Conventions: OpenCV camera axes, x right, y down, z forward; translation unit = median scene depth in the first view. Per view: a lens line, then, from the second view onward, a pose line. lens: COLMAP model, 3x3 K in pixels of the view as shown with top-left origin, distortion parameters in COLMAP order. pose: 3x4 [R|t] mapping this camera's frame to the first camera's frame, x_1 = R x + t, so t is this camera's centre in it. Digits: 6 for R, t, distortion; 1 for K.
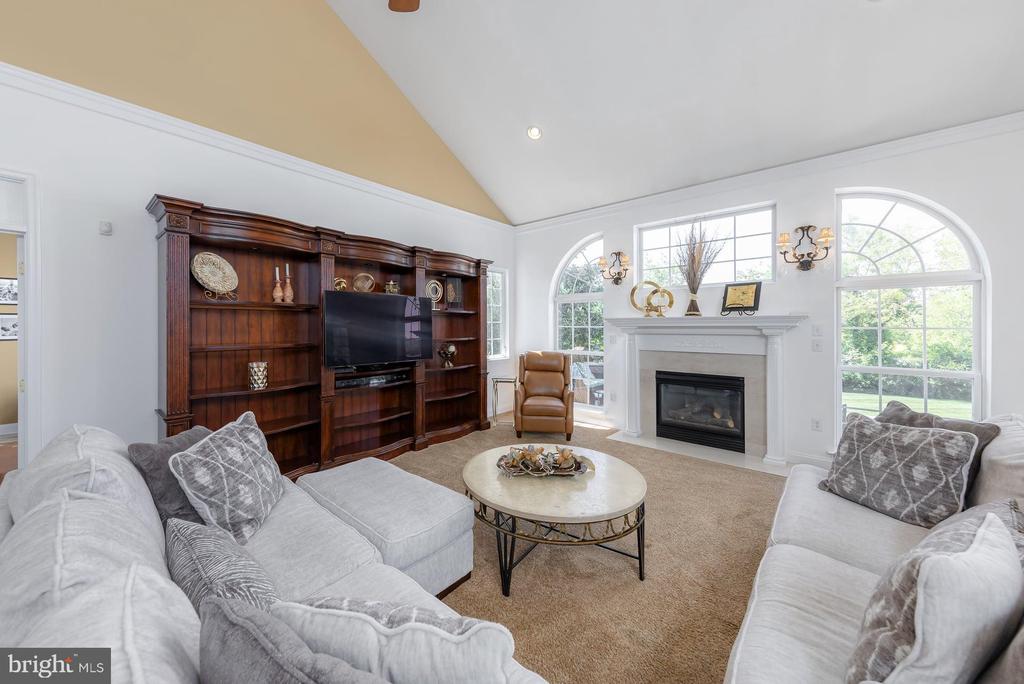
lens RADIAL K [[381.3, 0, 500.1], [0, 381.3, 325.9], [0, 0, 1]] dist [0.016354, -0.001178]
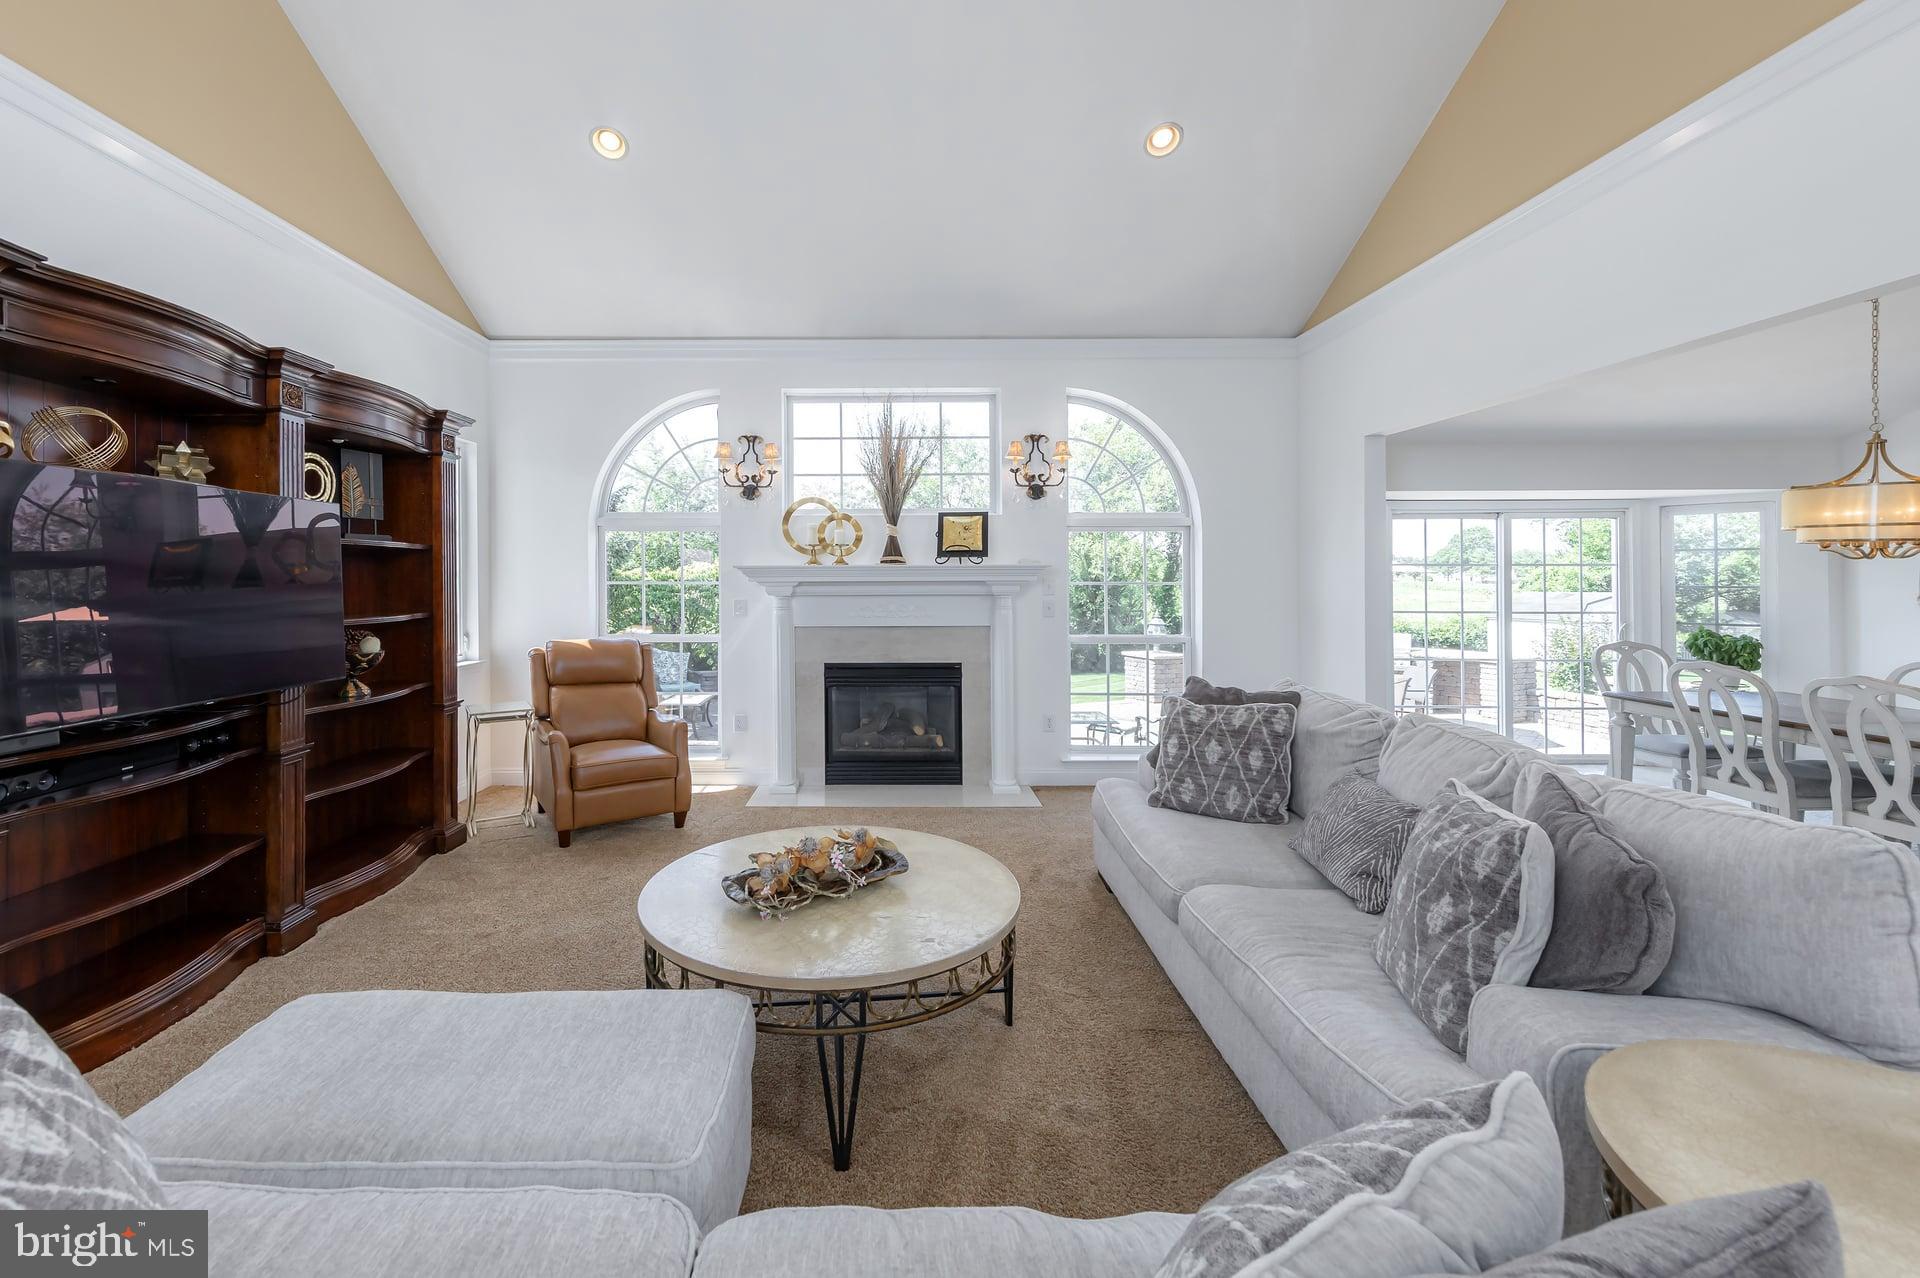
lens RADIAL K [[766.9, 0, 920.1], [0, 766.9, 574.1], [0, 0, 1]] dist [0.008159, -0.000467]
pose [[0.748658, 0.002429, 0.662952, -0.232469], [0.001450, 0.999985, -0.005301, -0.003830], [-0.662955, 0.004930, 0.748643, 0.105475]]
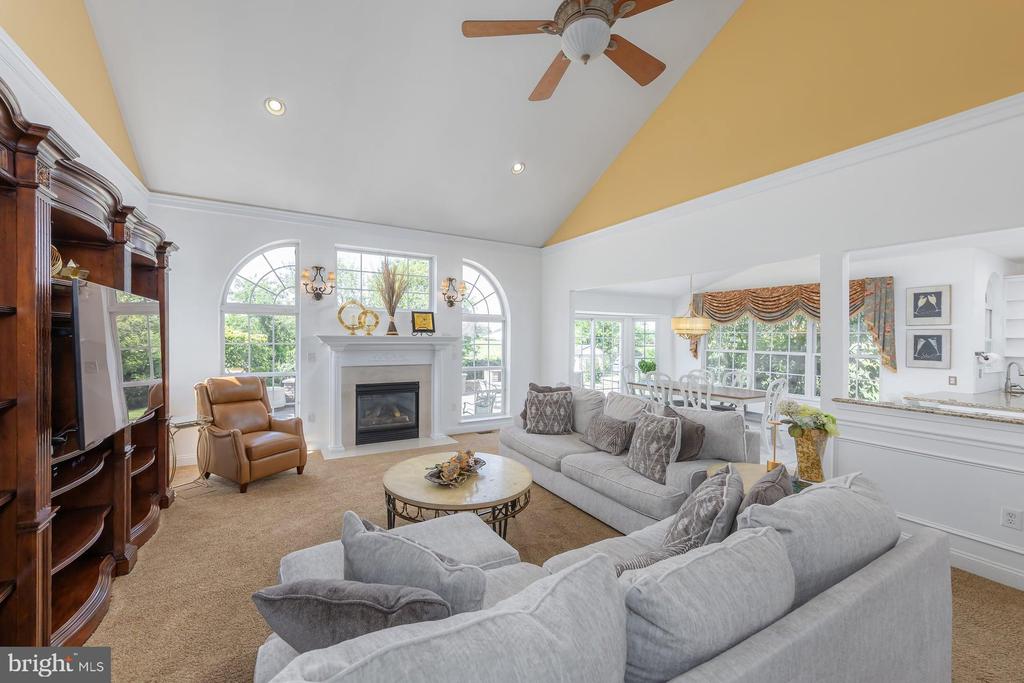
lens RADIAL K [[390.2, 0, 500.5], [0, 390.2, 334.6], [0, 0, 1]] dist [0.013326, -0.000491]
pose [[0.325044, 0.012207, 0.945620, -0.546642], [-0.015220, 0.999855, -0.007675, -0.022822], [-0.945576, -0.011897, 0.325183, 0.276486]]
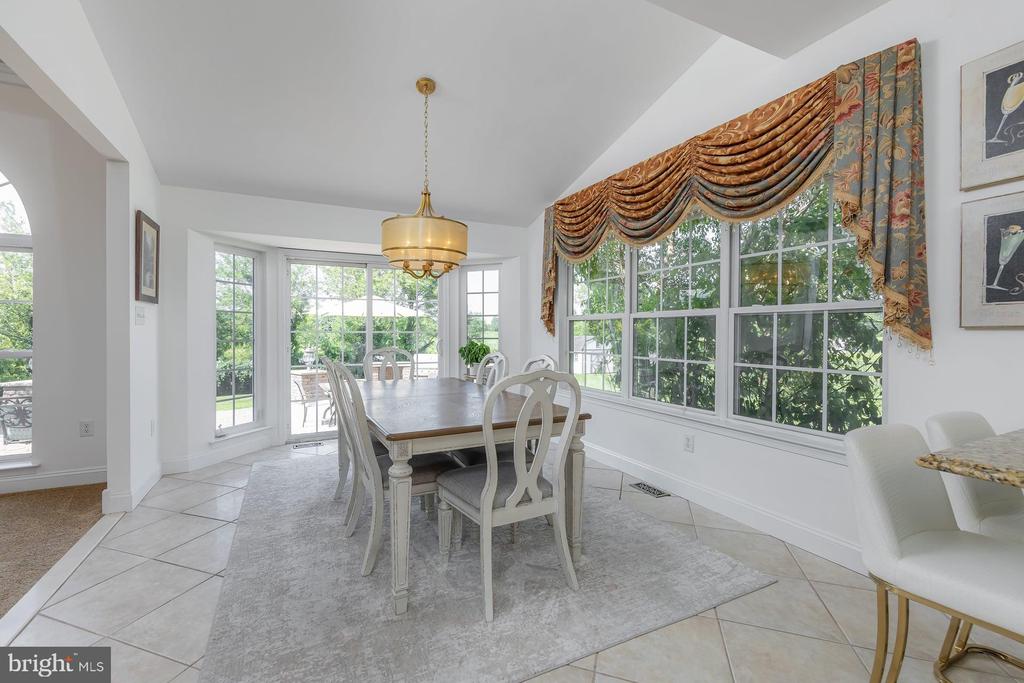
lens RADIAL K [[435.7, 0, 496.0], [0, 435.7, 332.4], [0, 0, 1]] dist [0.003304, 0.001143]
pose [[0.388648, -0.003546, 0.921379, 0.495409], [0.000713, 0.999993, 0.003548, 0.052828], [-0.921386, -0.000722, 0.388648, -0.283887]]
